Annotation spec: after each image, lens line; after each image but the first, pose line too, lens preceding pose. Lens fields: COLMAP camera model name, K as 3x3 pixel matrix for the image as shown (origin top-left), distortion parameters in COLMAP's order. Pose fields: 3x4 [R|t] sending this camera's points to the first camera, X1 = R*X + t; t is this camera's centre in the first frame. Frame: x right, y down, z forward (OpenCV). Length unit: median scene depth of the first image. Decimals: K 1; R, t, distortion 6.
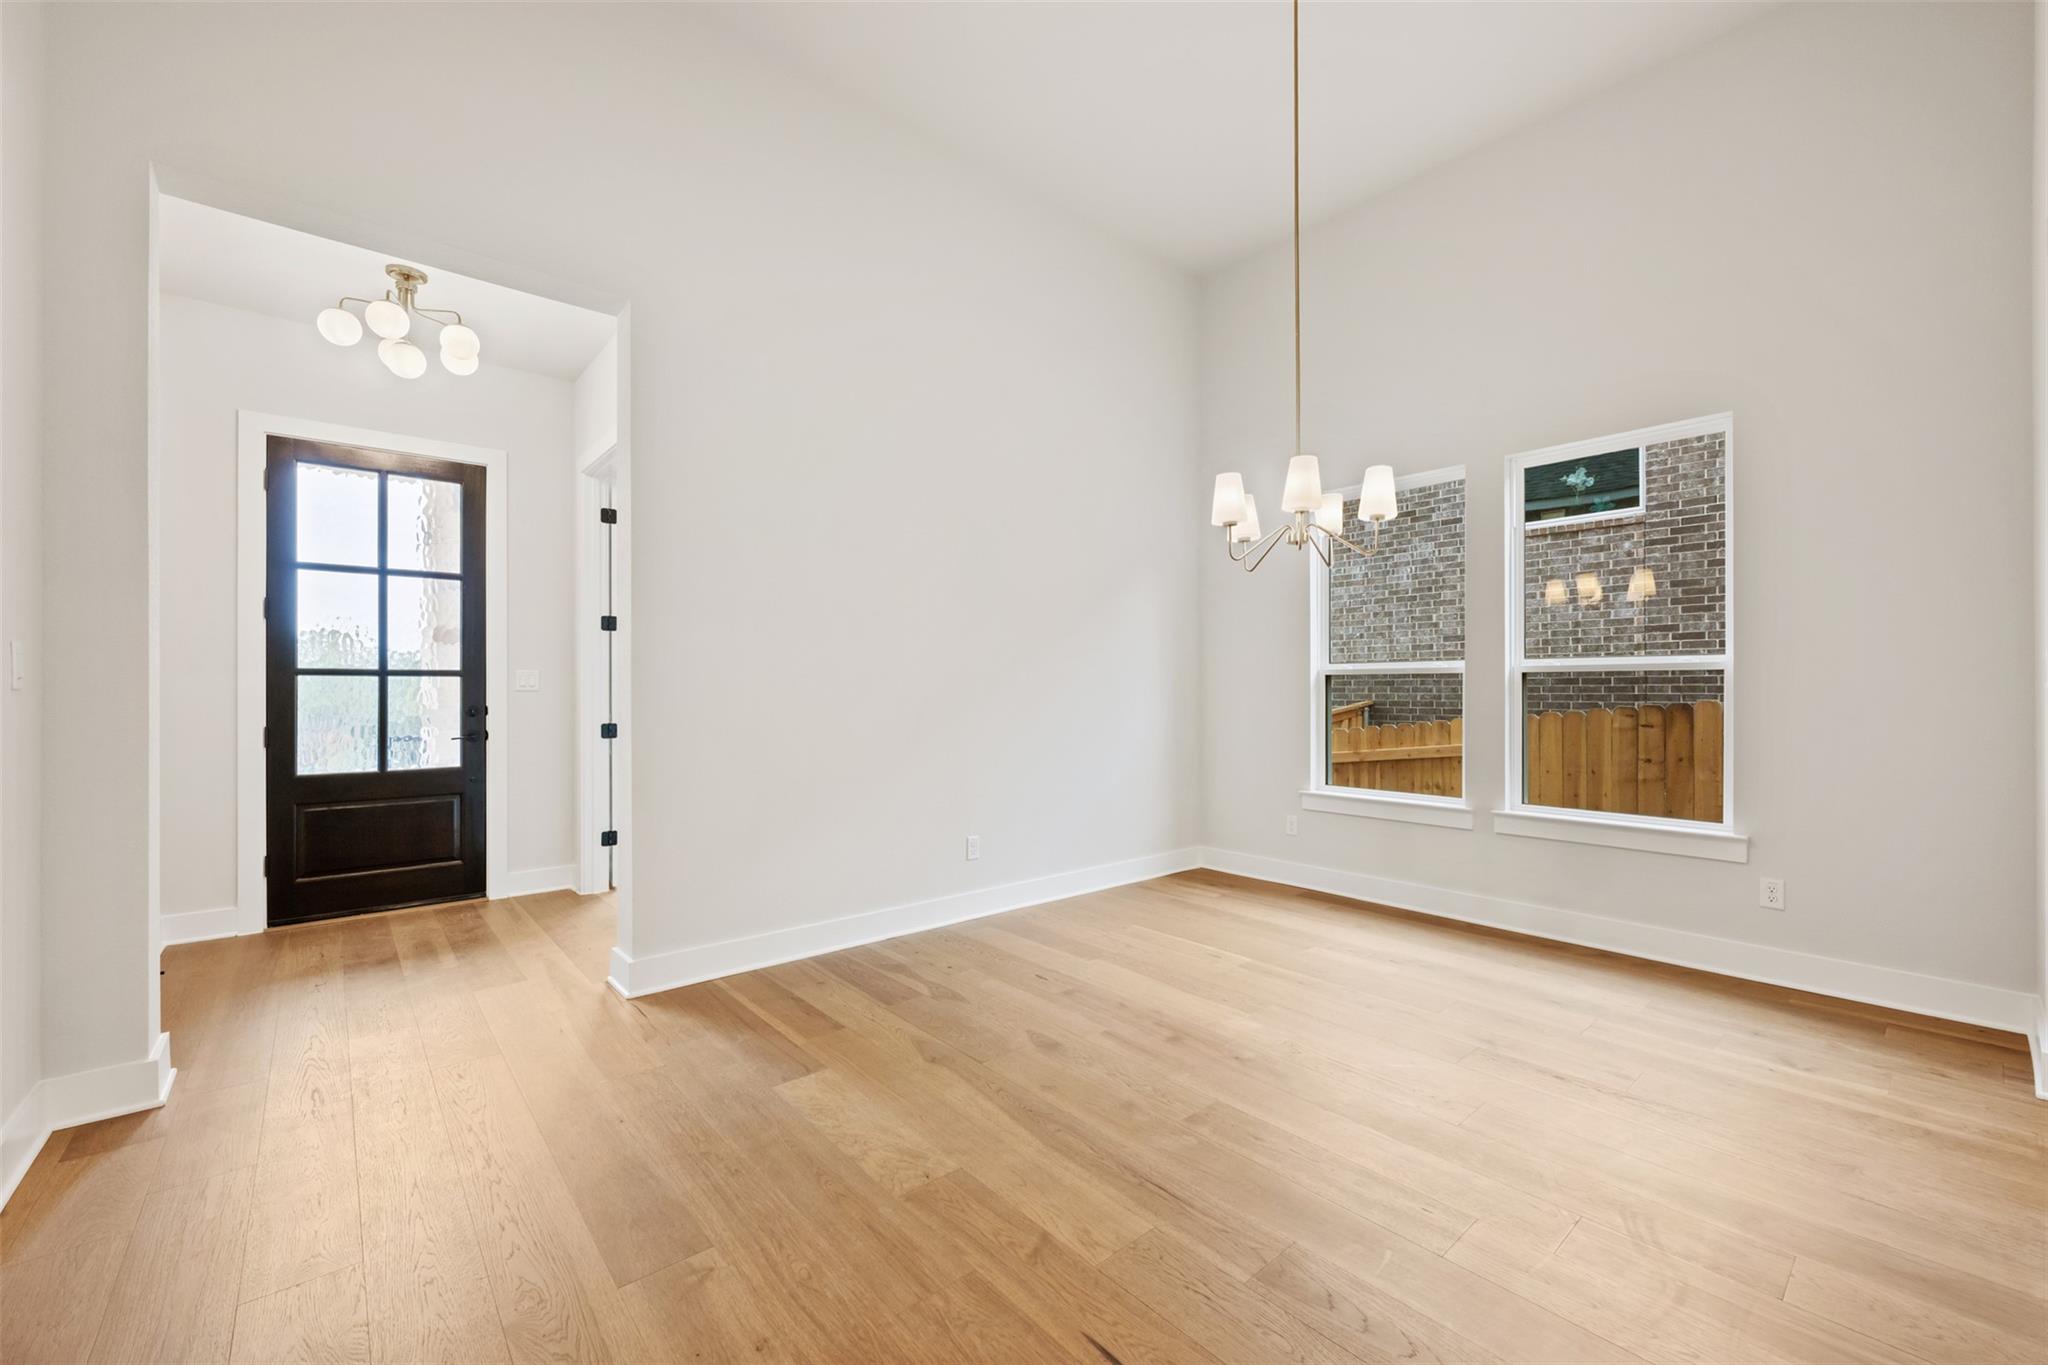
lens RADIAL K [[822.5, 0, 1035.6], [0, 822.5, 685.0], [0, 0, 1]] dist [0.000453, 0.000387]
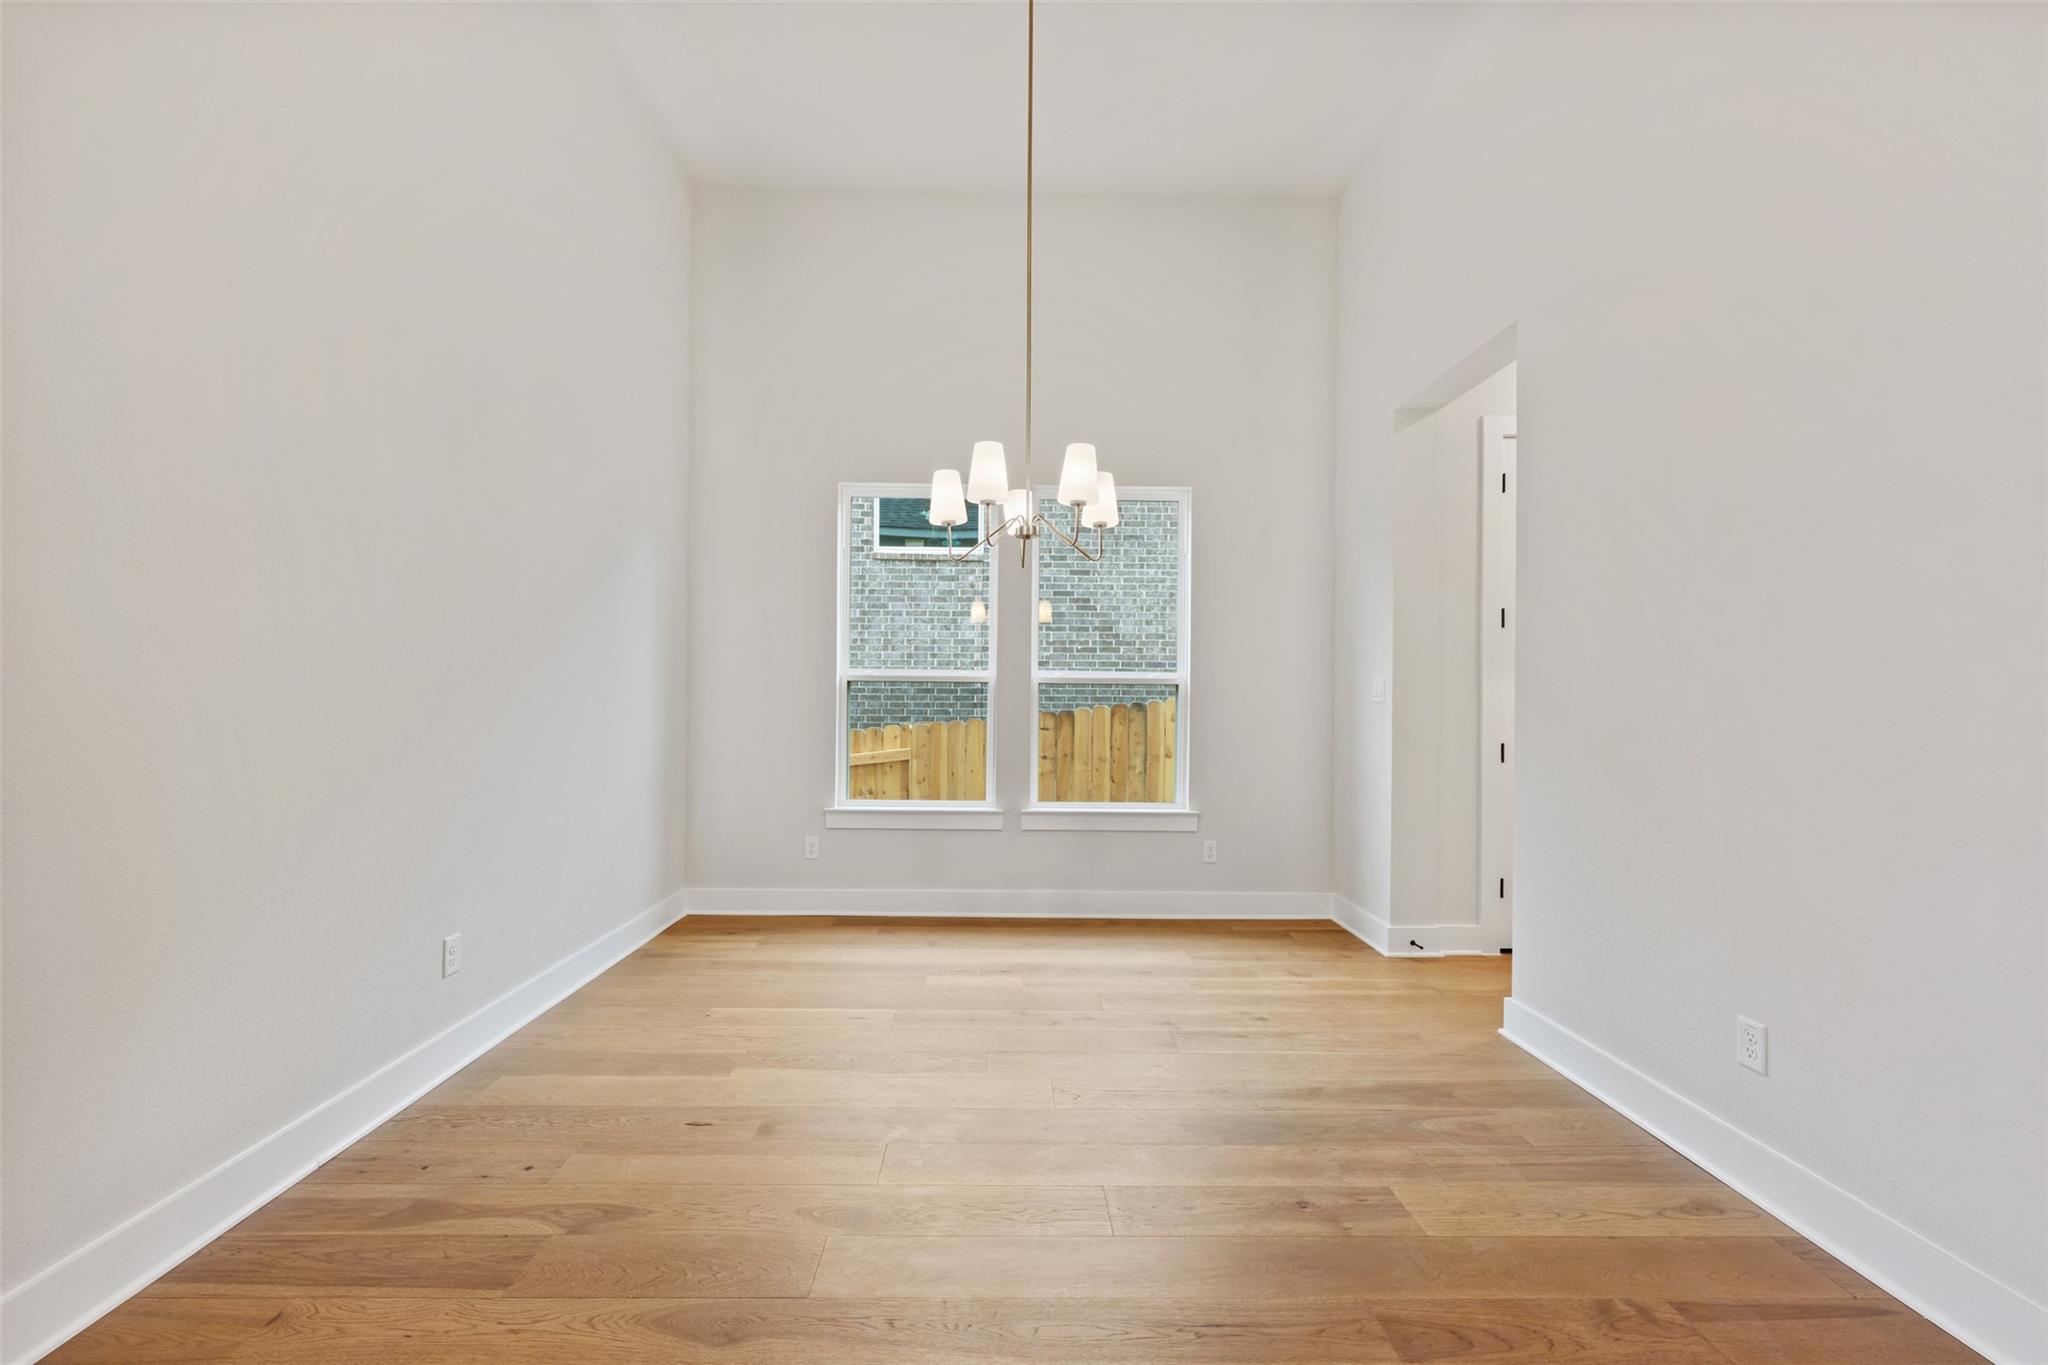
lens RADIAL K [[826.1, 0, 1019.6], [0, 826.1, 691.4], [0, 0, 1]] dist [-0.000104, 0.000147]
pose [[0.644493, 0.014185, 0.764478, -0.286134], [-0.014672, 0.999873, -0.006184, 0.003257], [-0.764469, -0.007230, 0.644620, 0.308865]]
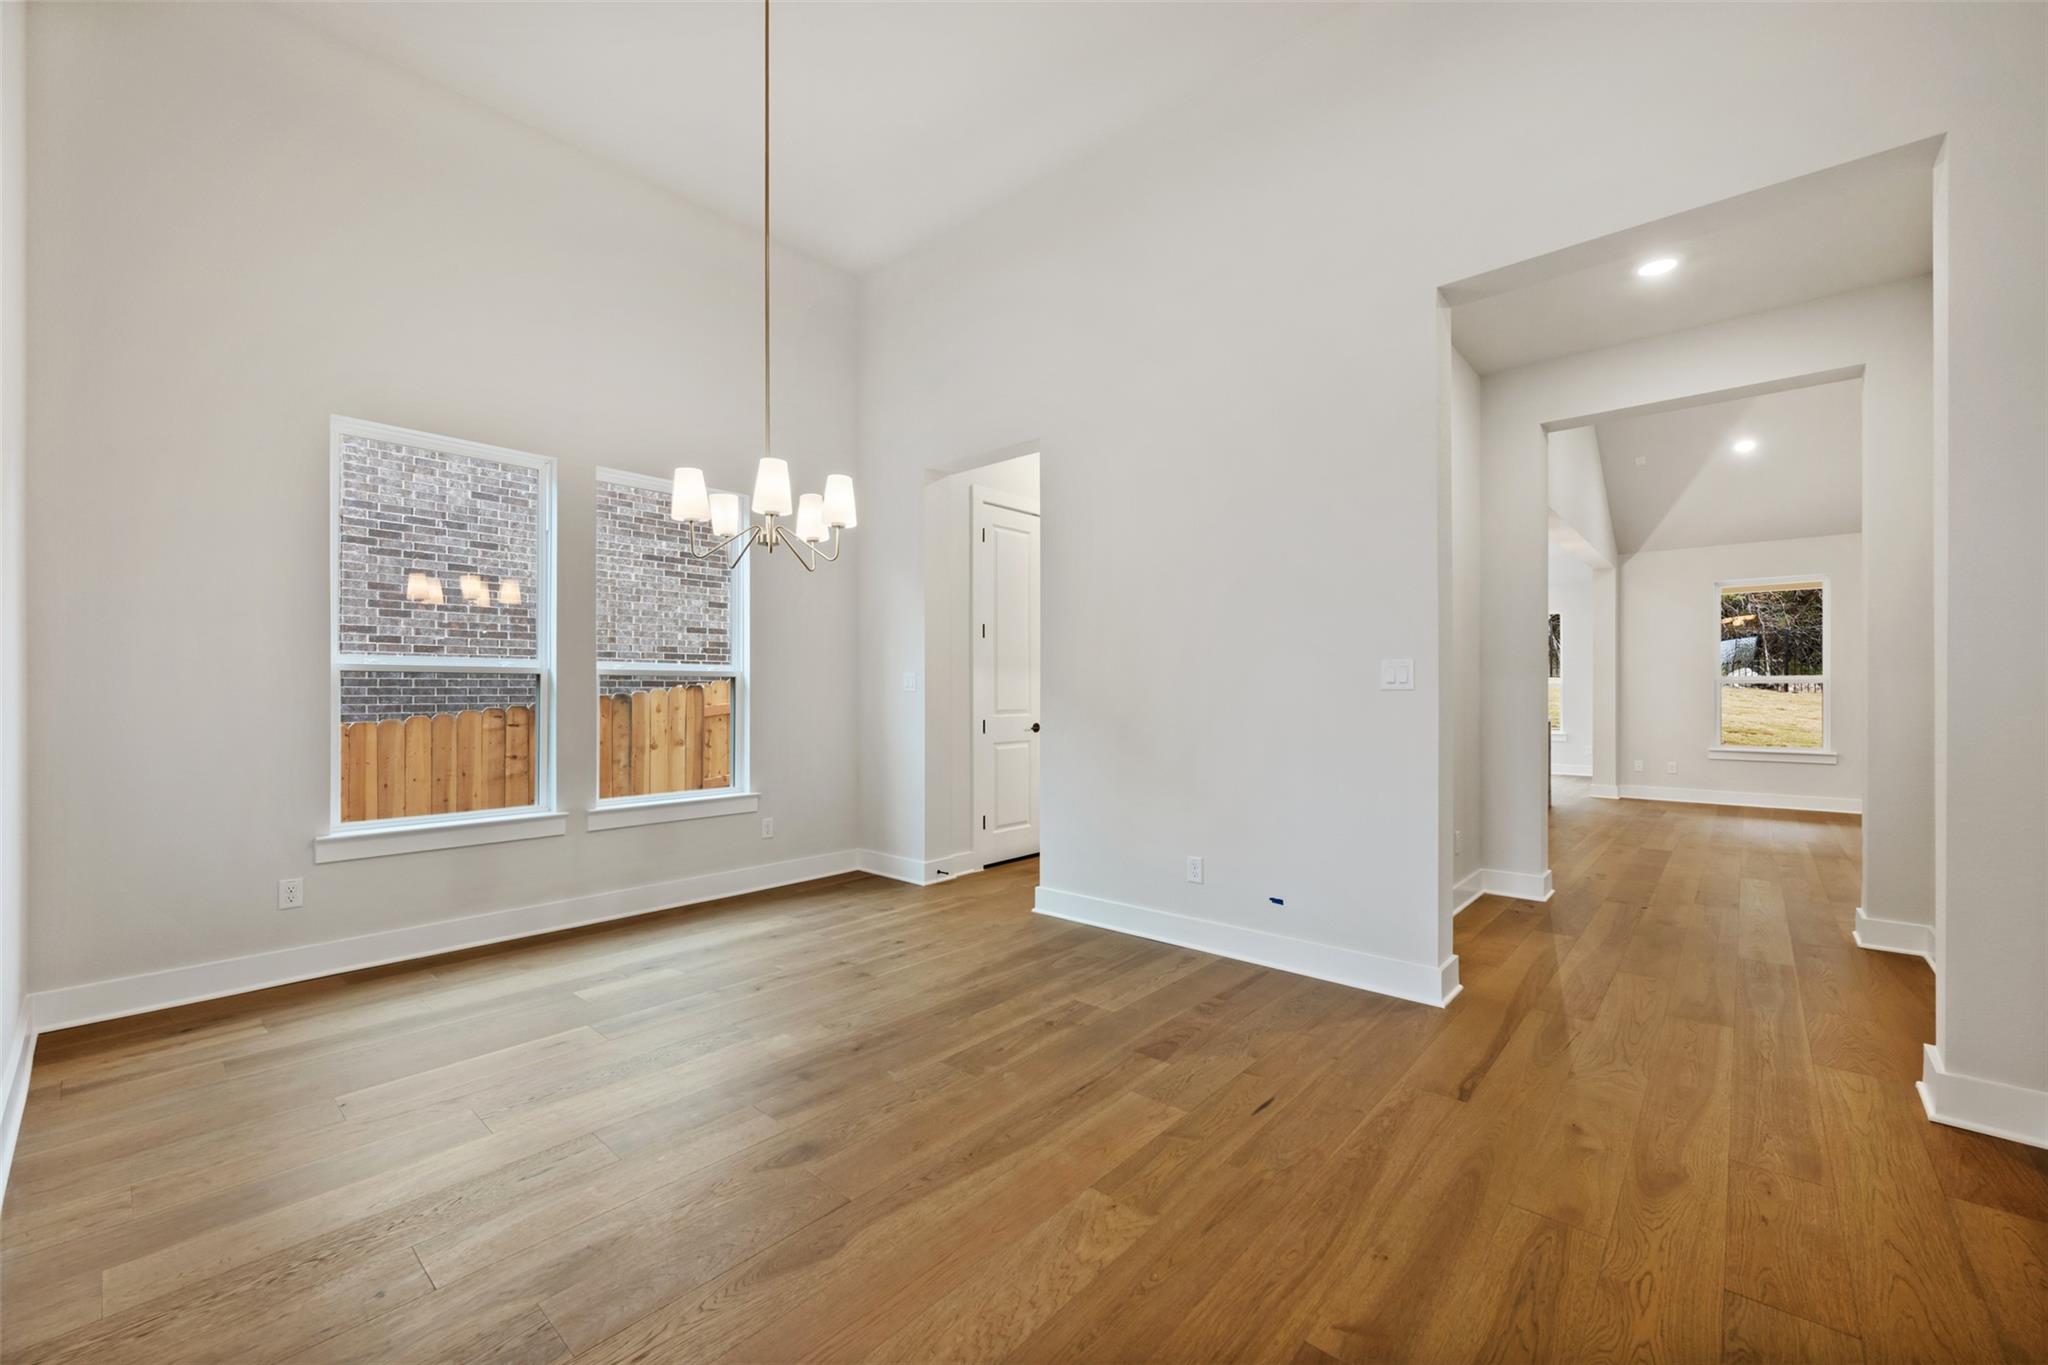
lens RADIAL K [[807.8, 0, 1024.0], [0, 807.8, 682.5], [0, 0, 1]] dist [-0.000395, 0.000078]
pose [[-0.123702, 0.011648, 0.992251, -0.516883], [-0.004941, 0.999911, -0.012354, 0.004507], [-0.992307, -0.006431, -0.123634, 0.604132]]
